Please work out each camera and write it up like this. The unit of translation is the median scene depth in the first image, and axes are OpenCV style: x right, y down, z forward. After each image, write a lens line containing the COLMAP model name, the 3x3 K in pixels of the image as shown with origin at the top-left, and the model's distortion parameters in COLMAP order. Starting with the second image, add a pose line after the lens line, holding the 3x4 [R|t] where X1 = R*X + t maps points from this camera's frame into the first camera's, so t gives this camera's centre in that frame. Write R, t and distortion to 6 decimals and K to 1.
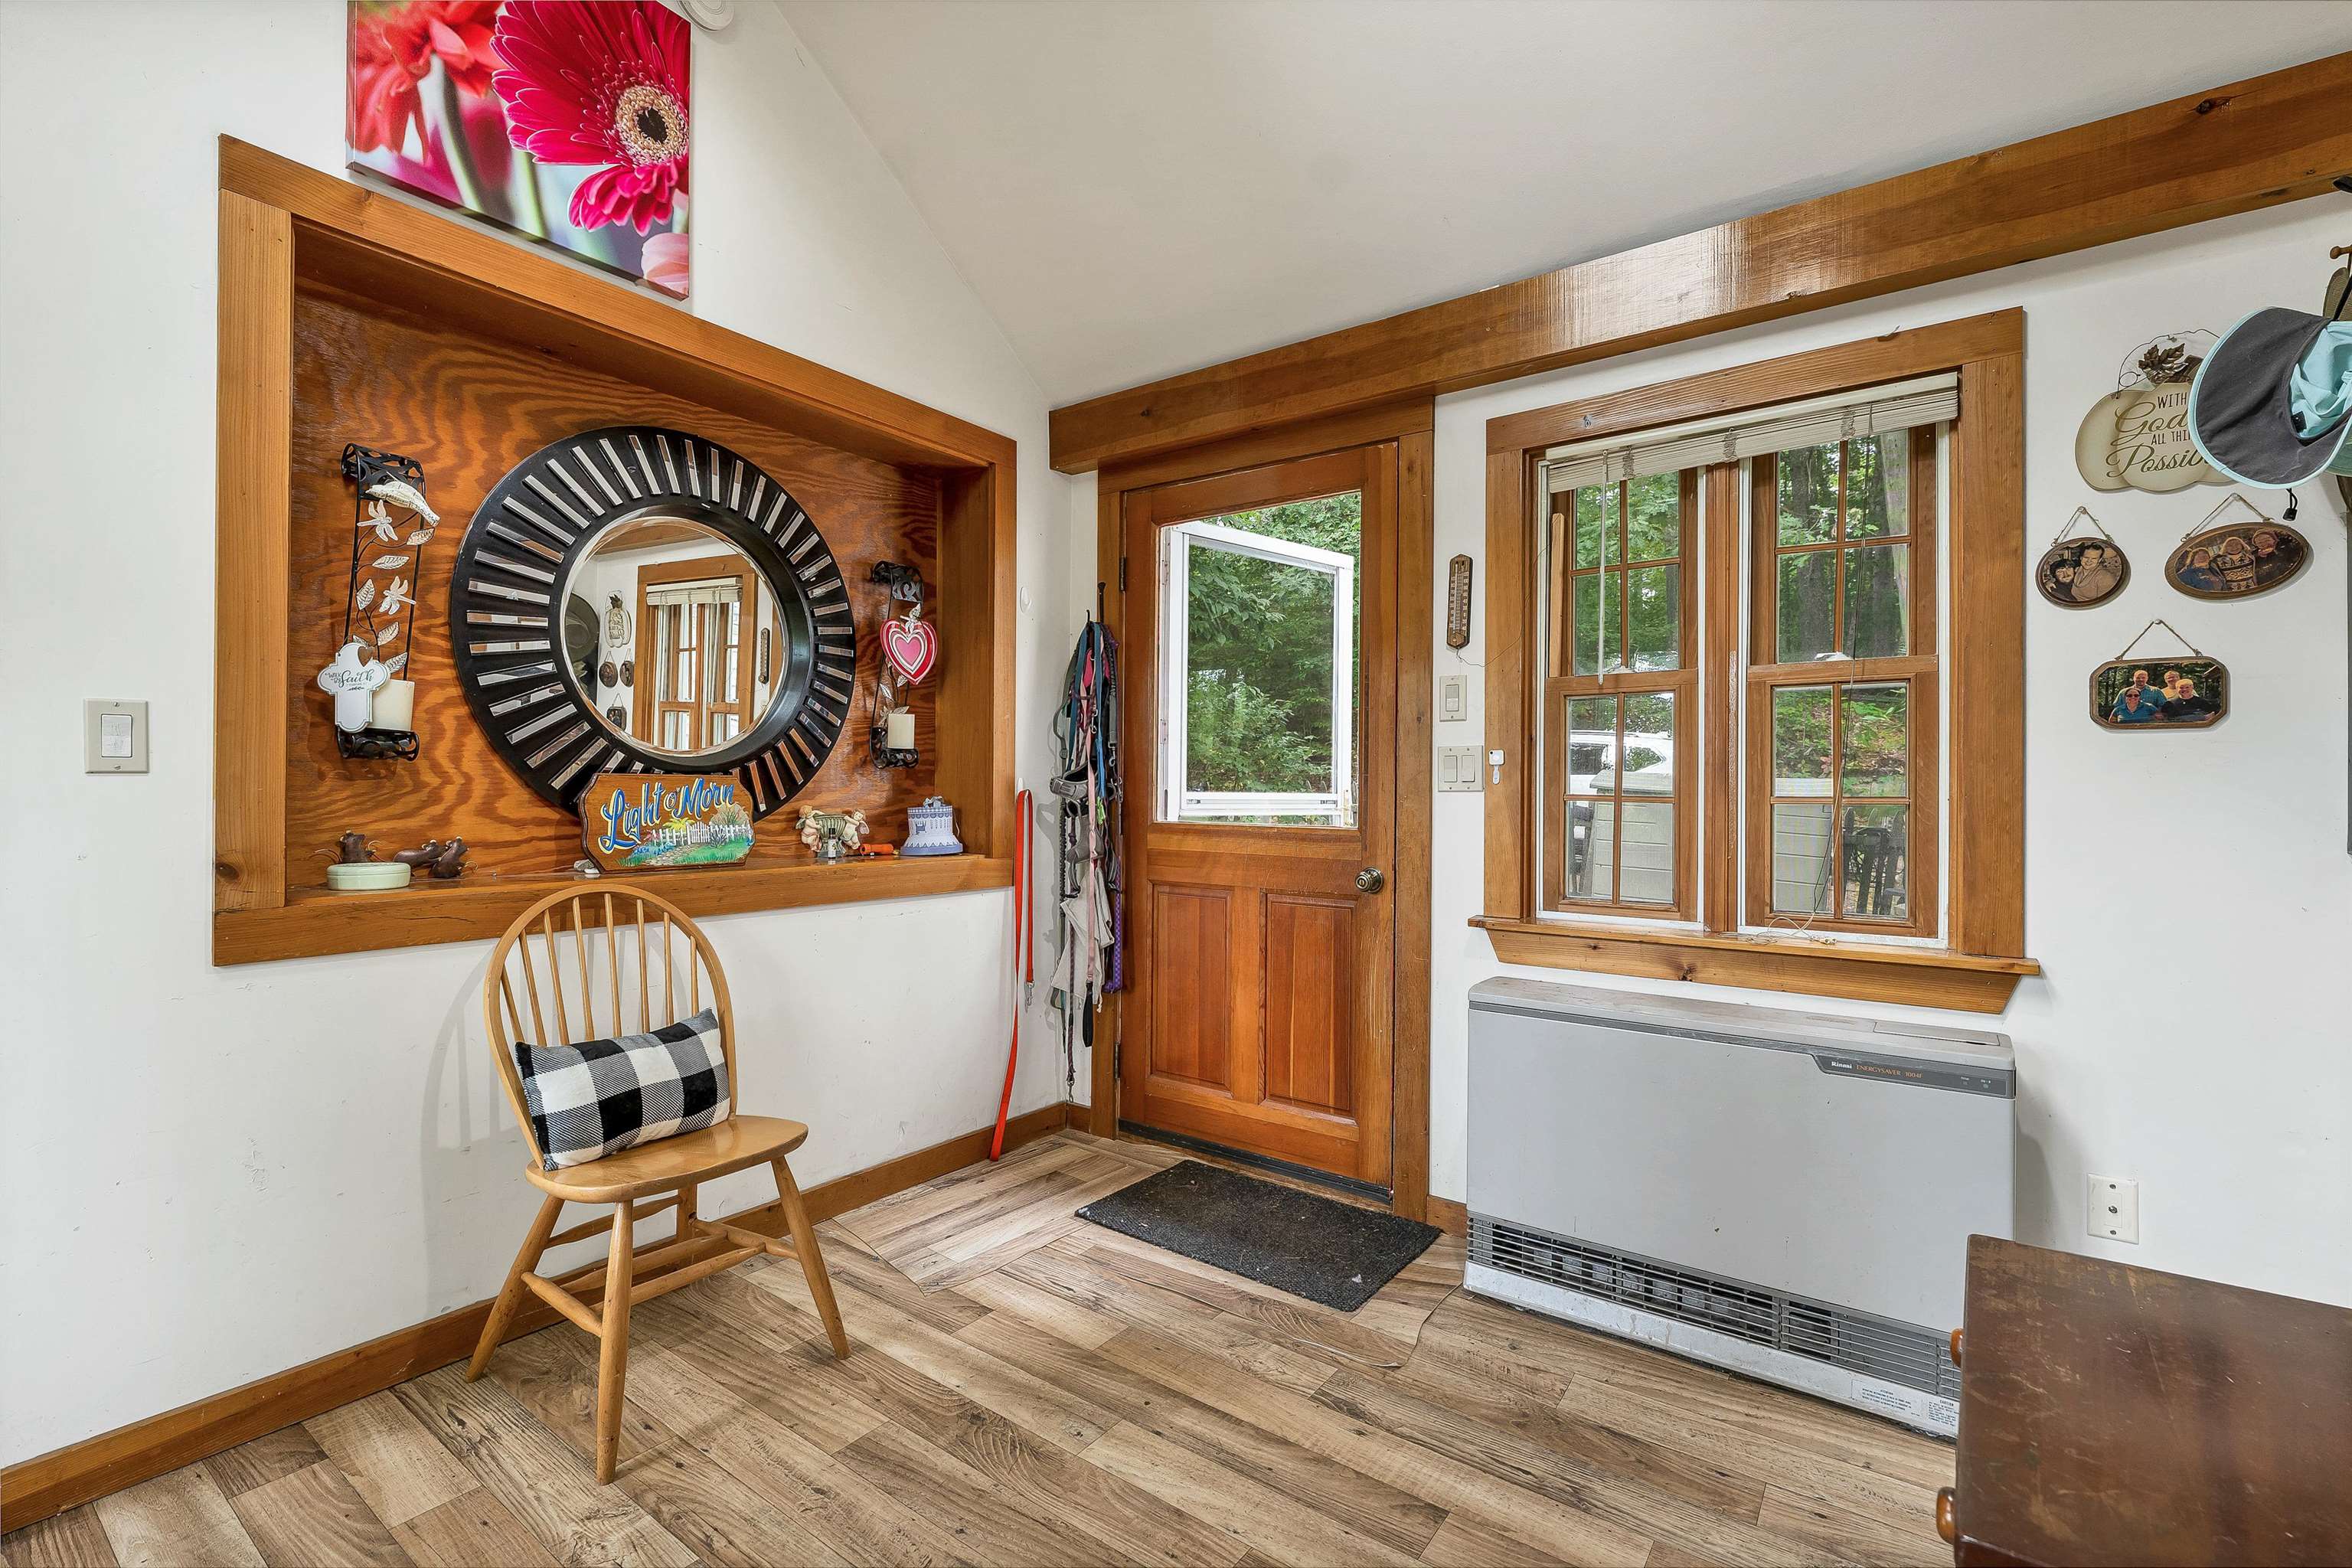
lens RADIAL K [[1033.1, 0, 1143.2], [0, 1033.1, 795.7], [0, 0, 1]] dist [-0.002690, -0.000754]
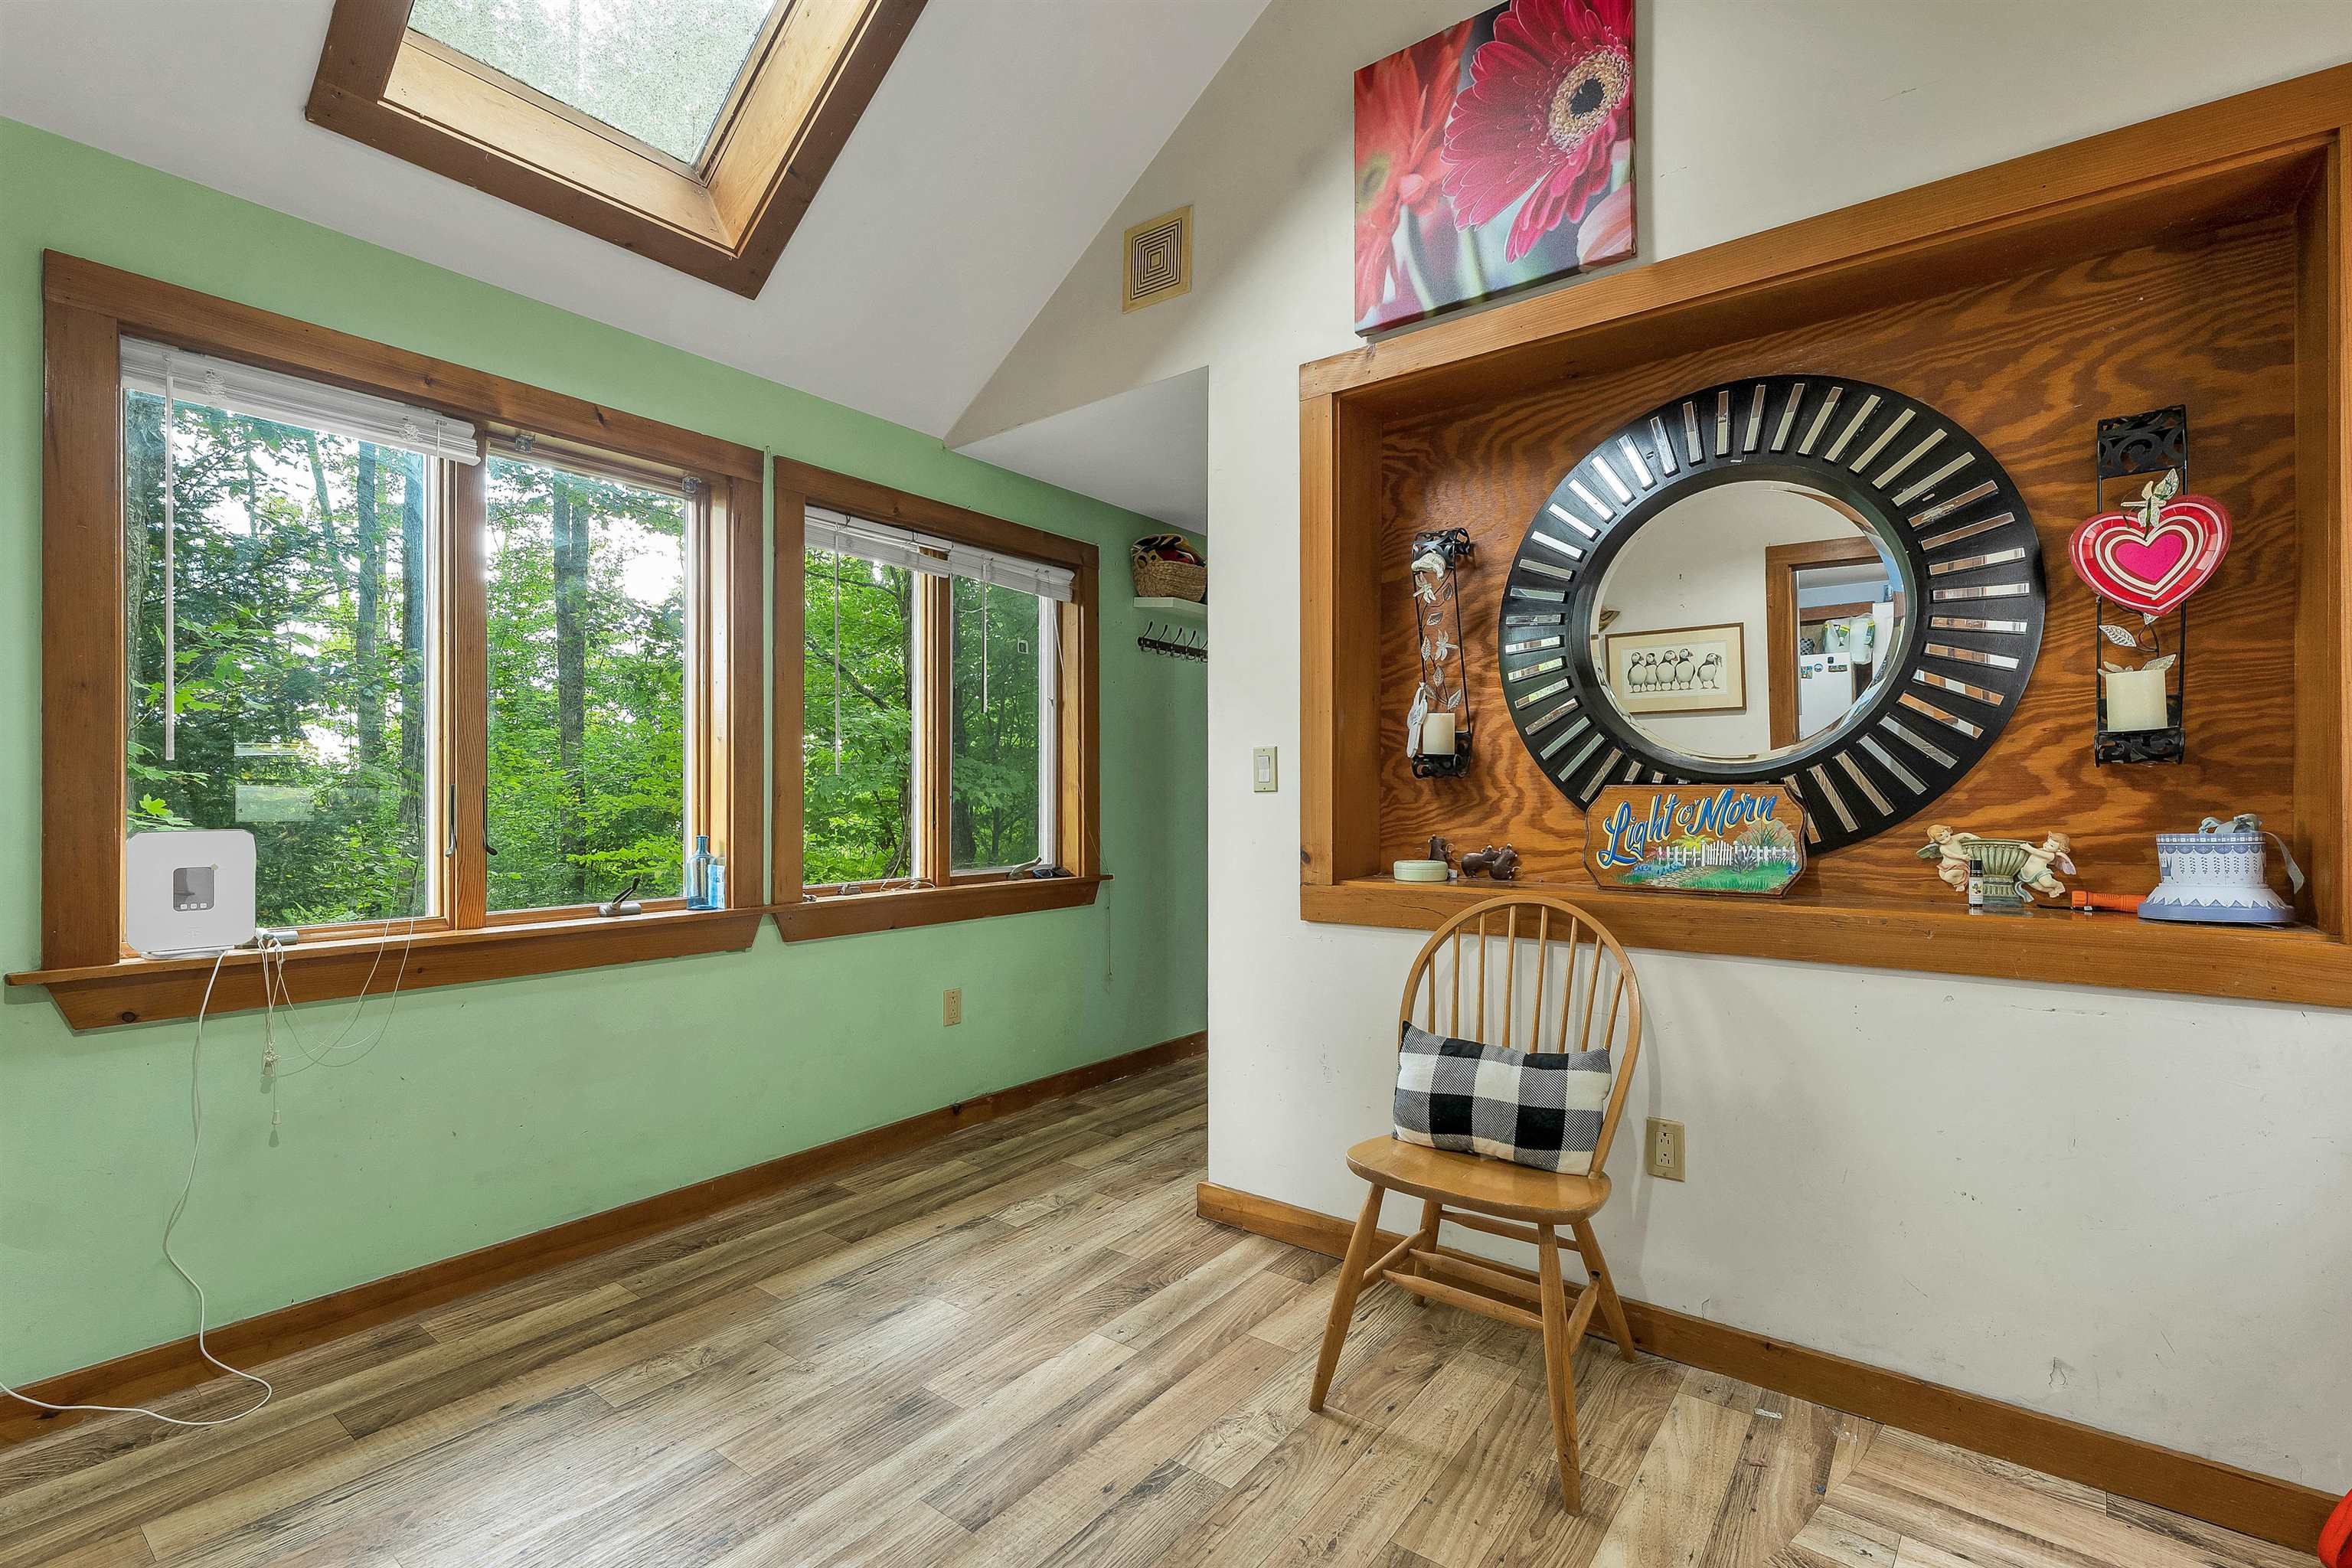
lens RADIAL K [[1062.0, 0, 1189.3], [0, 1062.0, 796.1], [0, 0, 1]] dist [-0.003640, 0.001205]
pose [[-0.003189, -0.009431, -0.999950, 0.485899], [-0.007743, 0.999926, -0.009406, 0.000927], [0.999965, 0.007713, -0.003262, 0.636709]]
